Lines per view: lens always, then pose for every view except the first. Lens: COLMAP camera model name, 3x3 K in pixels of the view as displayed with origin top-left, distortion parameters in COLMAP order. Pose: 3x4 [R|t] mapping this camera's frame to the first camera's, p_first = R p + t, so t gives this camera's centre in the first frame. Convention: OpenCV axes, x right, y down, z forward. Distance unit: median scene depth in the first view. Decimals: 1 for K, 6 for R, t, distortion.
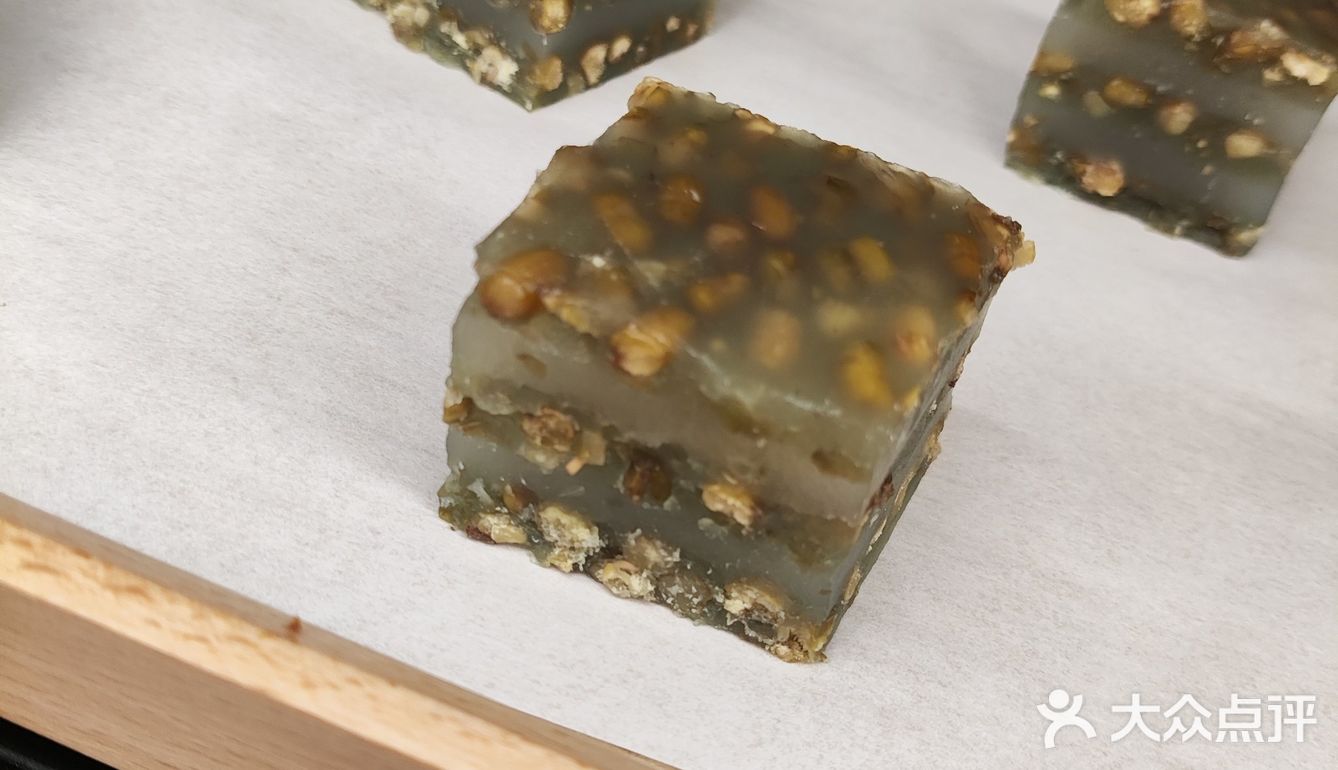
lens RADIAL K [[1327.2, 0, 667.6], [0, 1327.2, 377.9], [0, 0, 1]] dist [-0.003056, 0.000000]
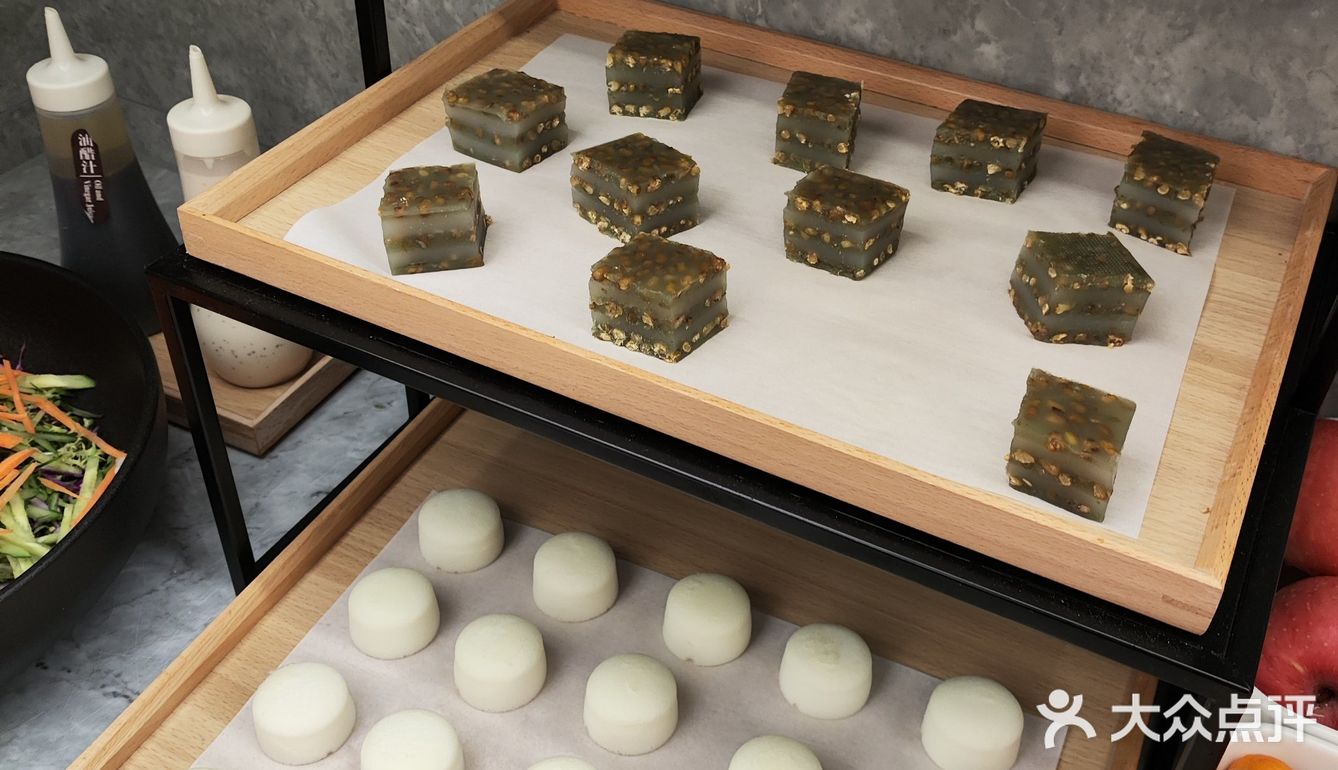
lens RADIAL K [[1327.2, 0, 674.5], [0, 1327.2, 386.6], [0, 0, 1]] dist [-0.003056, 0.000000]
pose [[0.957954, -0.042746, -0.283720, 1.361600], [-0.006121, 0.985571, -0.169154, 1.046466], [0.286857, 0.163778, 0.943870, -3.094169]]
